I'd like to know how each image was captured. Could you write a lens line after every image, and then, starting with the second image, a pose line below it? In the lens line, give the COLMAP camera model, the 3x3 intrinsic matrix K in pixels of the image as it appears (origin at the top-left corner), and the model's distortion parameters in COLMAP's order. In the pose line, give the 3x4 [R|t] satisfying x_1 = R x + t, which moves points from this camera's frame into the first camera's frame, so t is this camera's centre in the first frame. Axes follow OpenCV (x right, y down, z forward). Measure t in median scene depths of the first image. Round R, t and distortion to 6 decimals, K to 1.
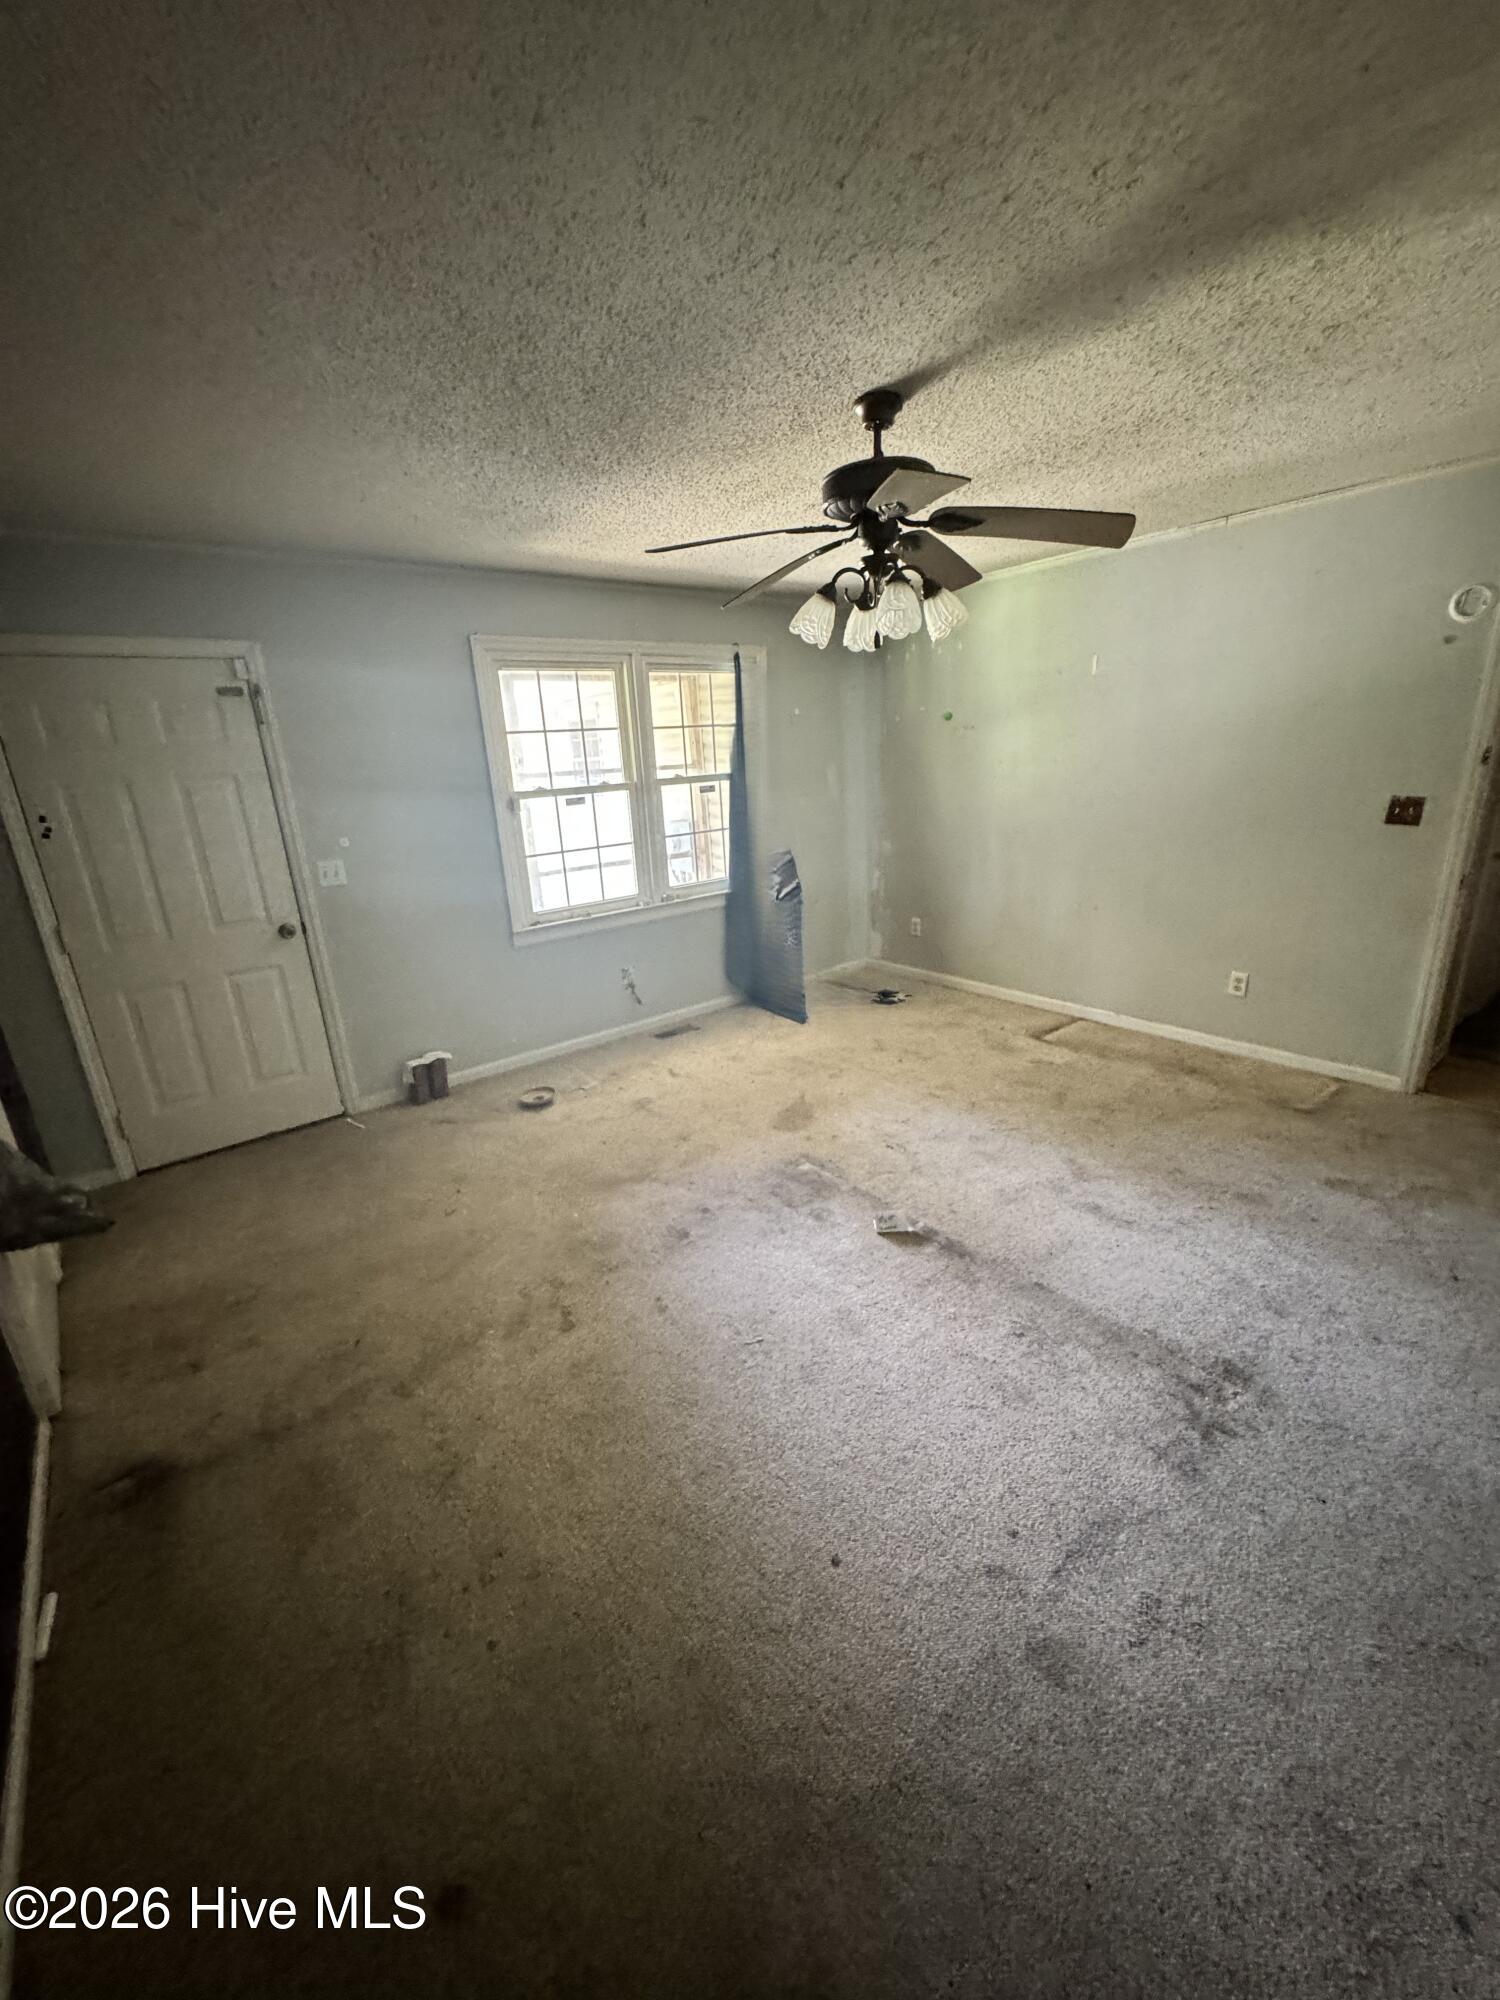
lens RADIAL K [[797.5, 0, 751.3], [0, 797.5, 995.7], [0, 0, 1]] dist [-0.004970, 0.000193]
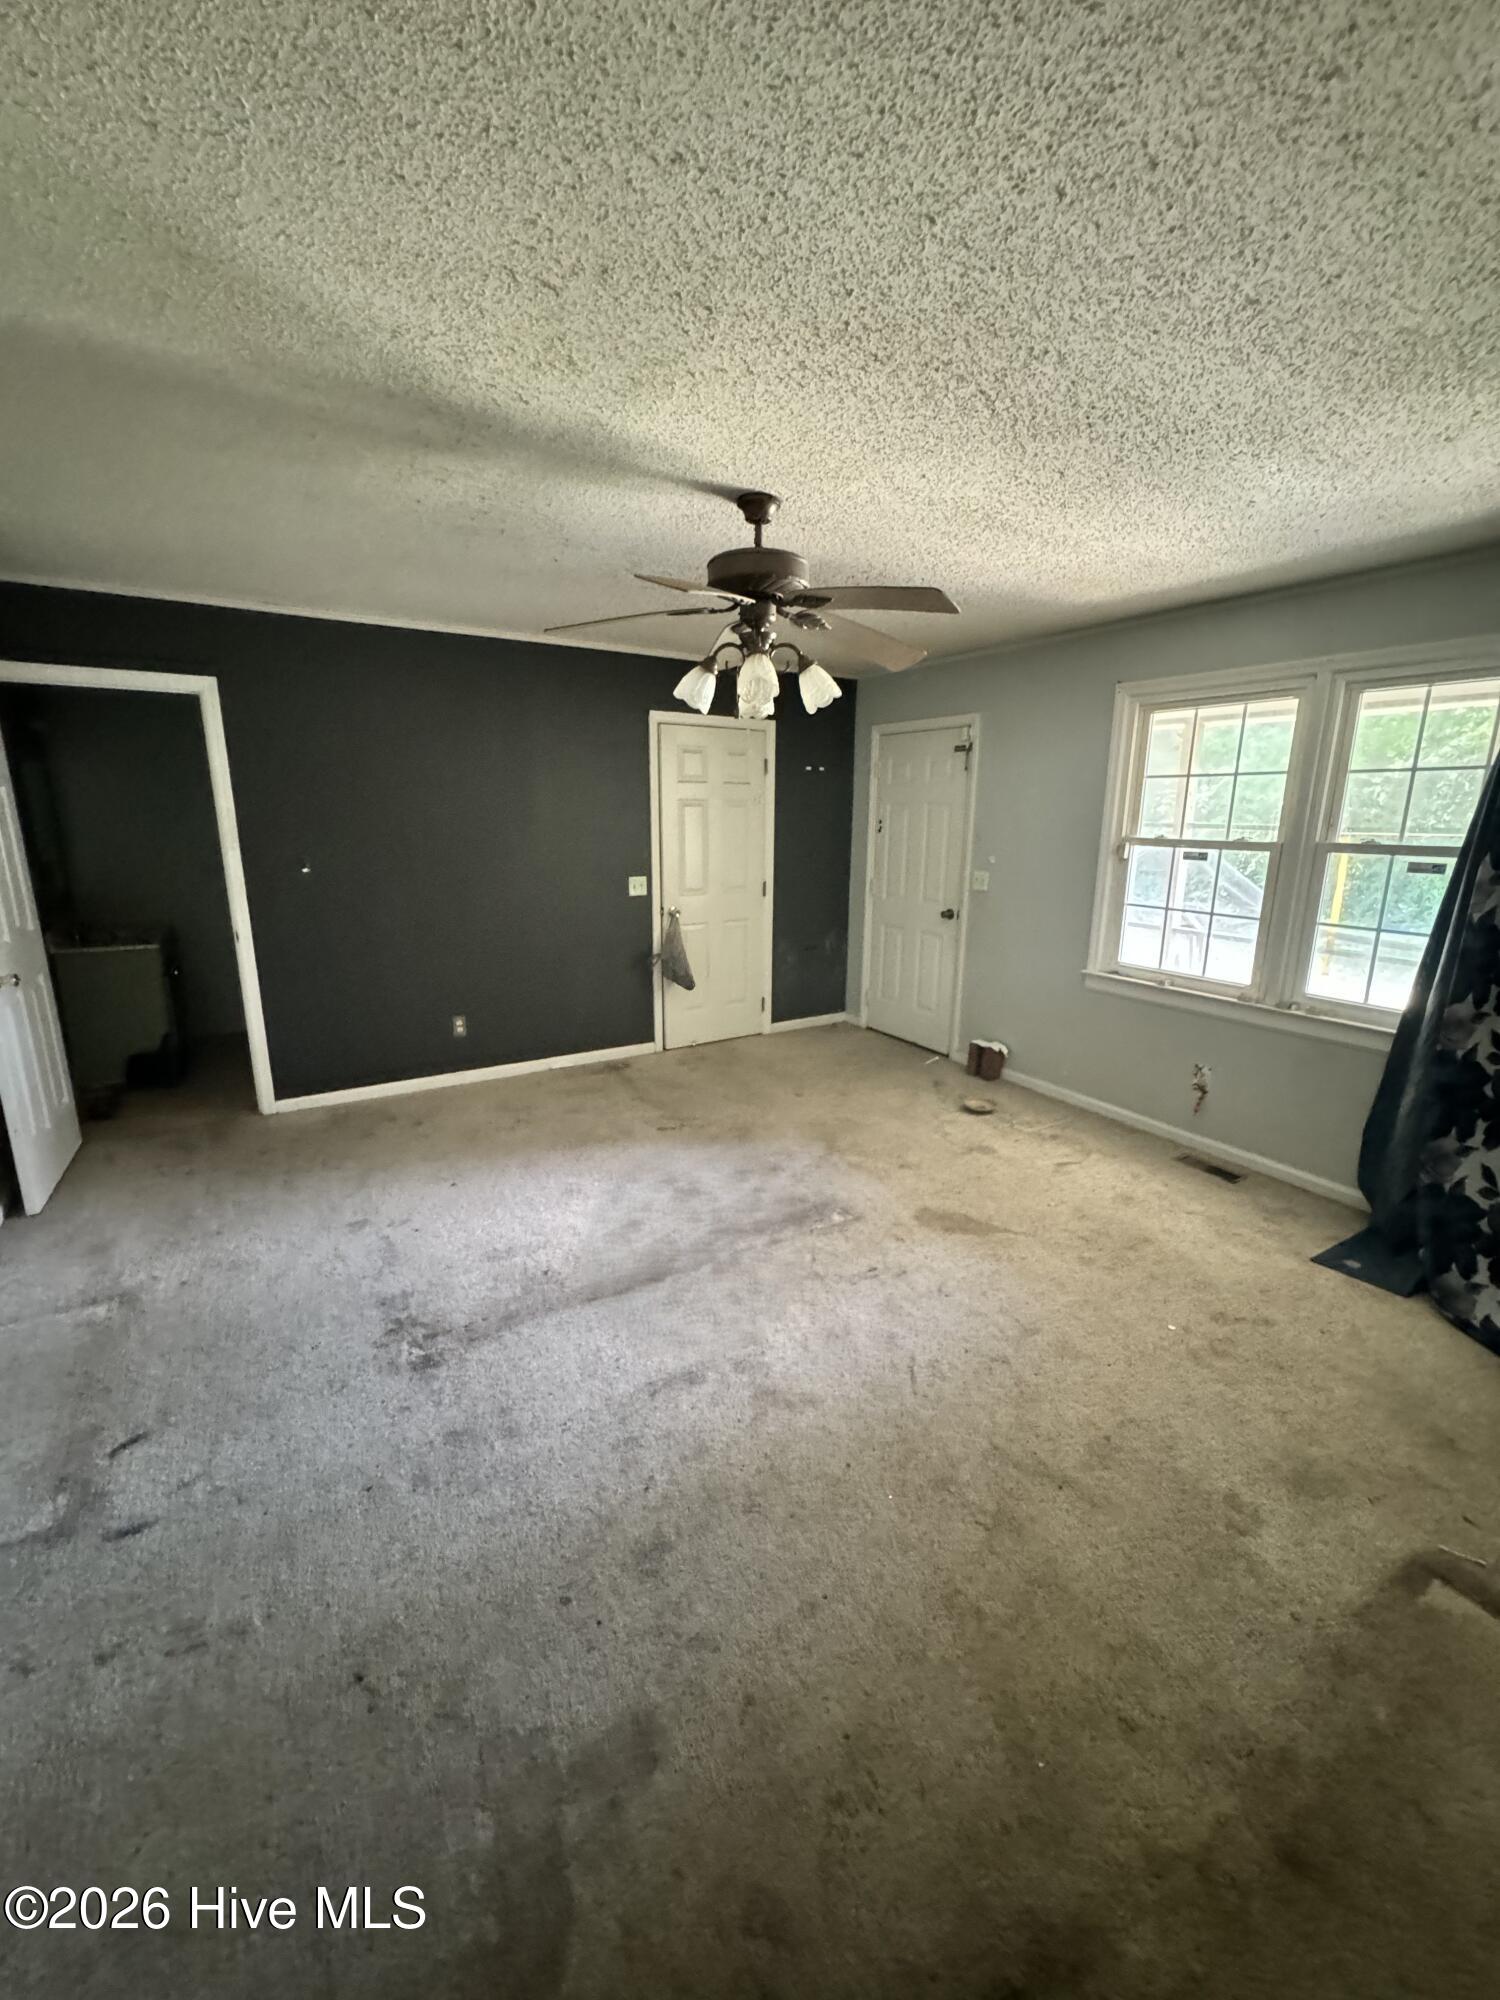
lens RADIAL K [[797.5, 0, 751.3], [0, 797.5, 995.7], [0, 0, 1]] dist [-0.004970, 0.000193]
pose [[-0.118881, 0.276937, -0.953506, 0.821644], [-0.297059, 0.906410, 0.300295, -0.261179], [0.947430, 0.318947, -0.025488, 0.720269]]
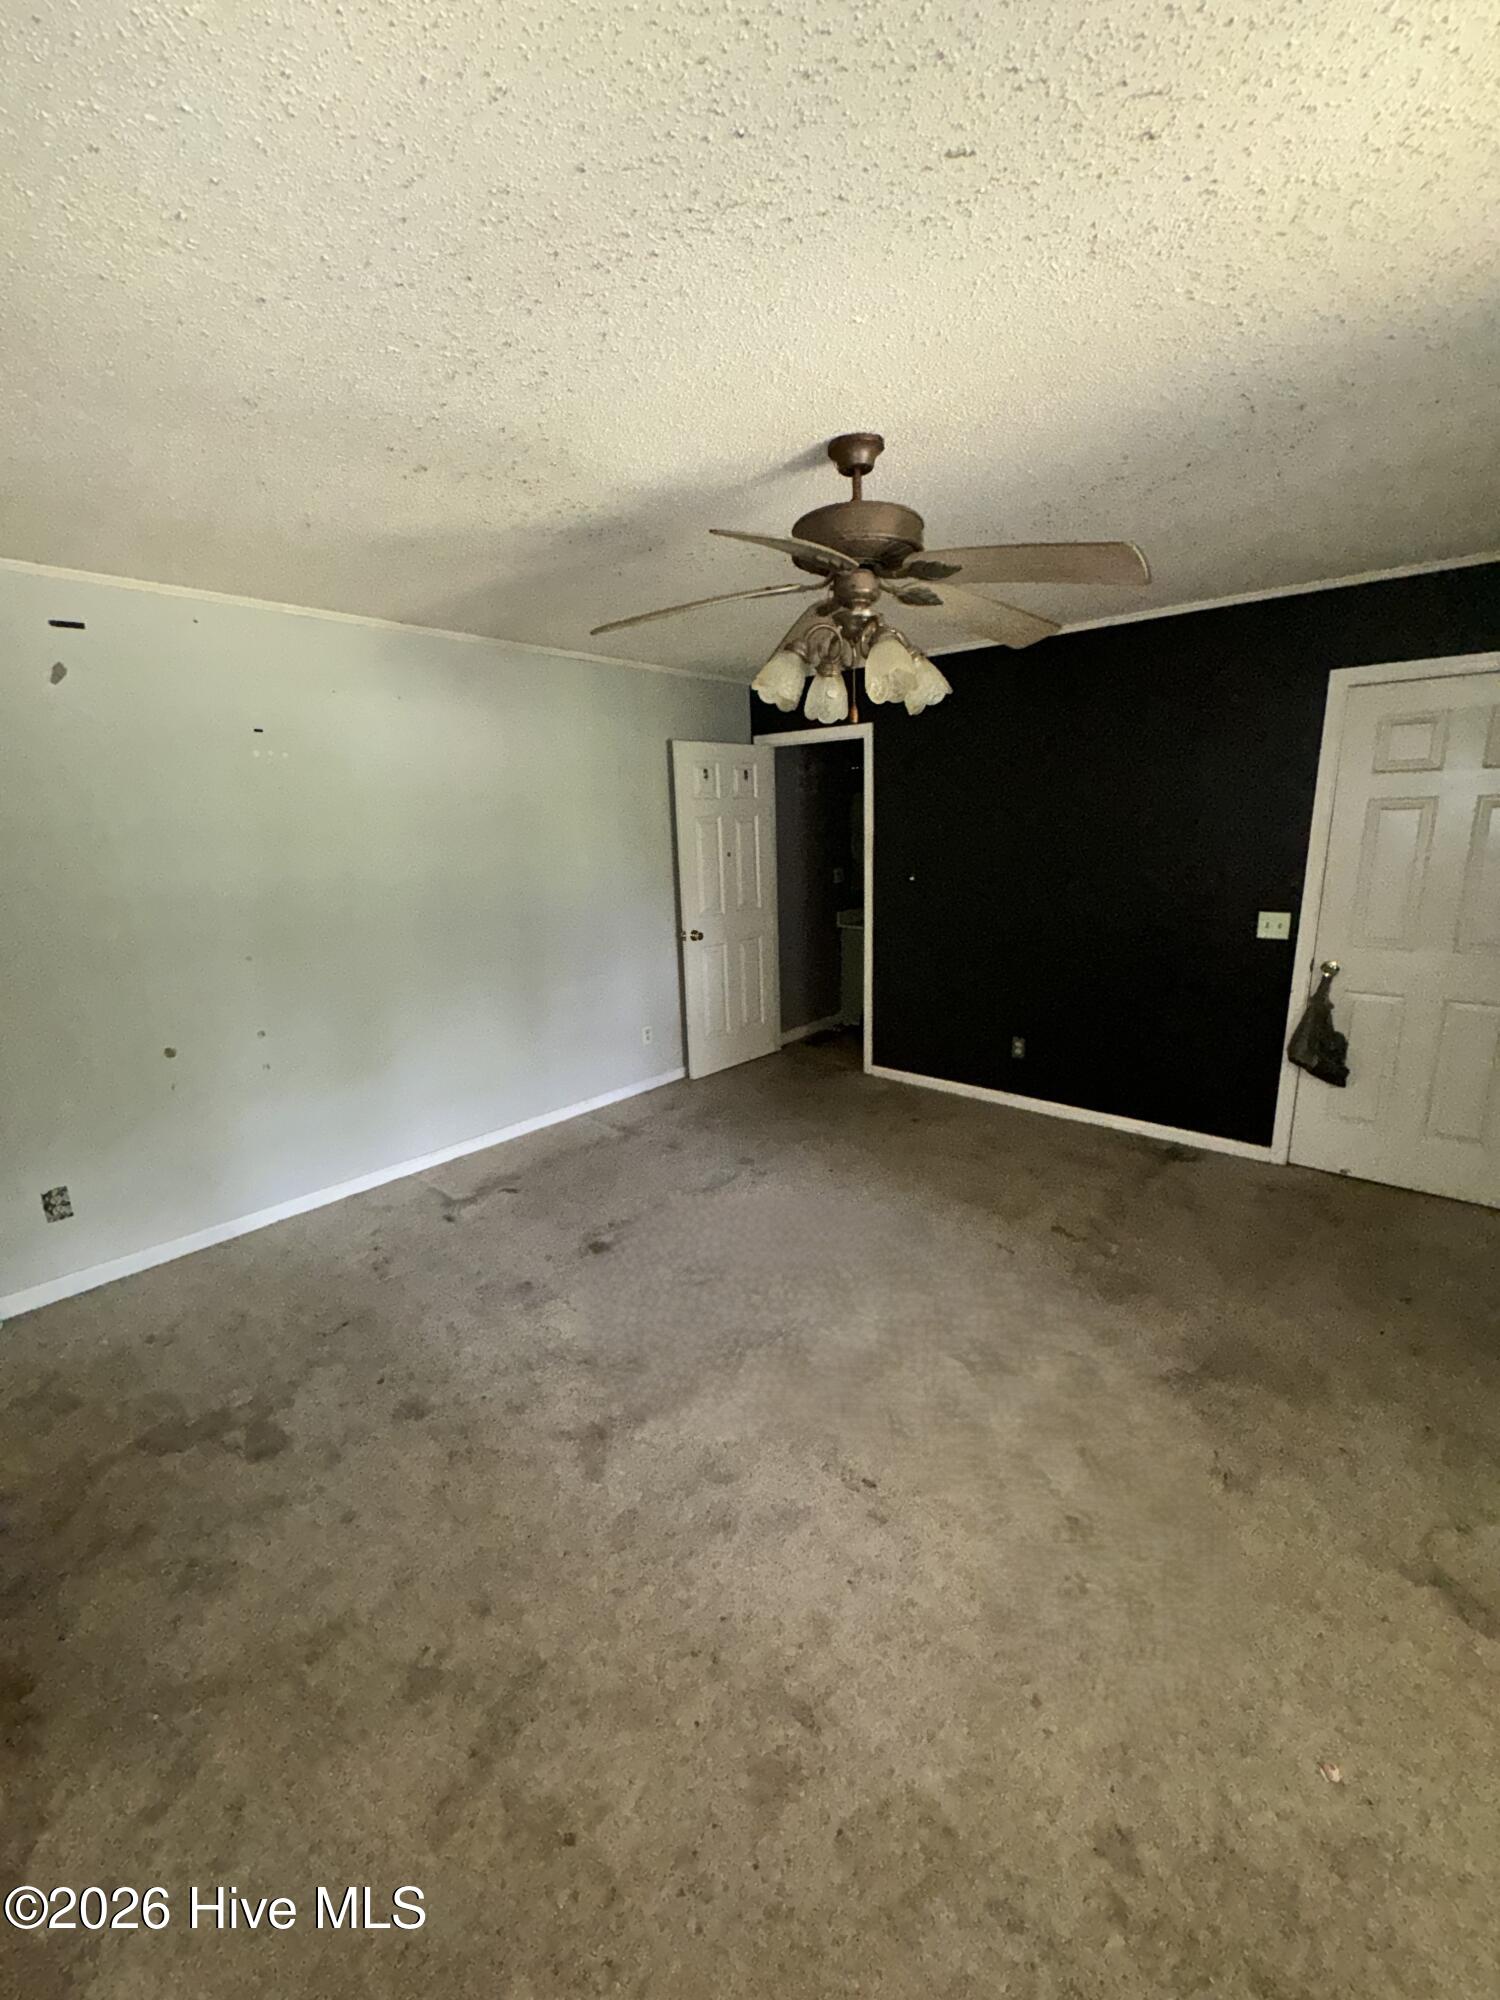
lens RADIAL K [[797.5, 0, 751.3], [0, 797.5, 995.7], [0, 0, 1]] dist [-0.004970, 0.000193]
pose [[-0.980459, 0.116329, -0.158644, 0.280001], [0.021925, 0.866022, 0.499525, -0.383859], [0.195499, 0.486286, -0.851649, 1.174021]]
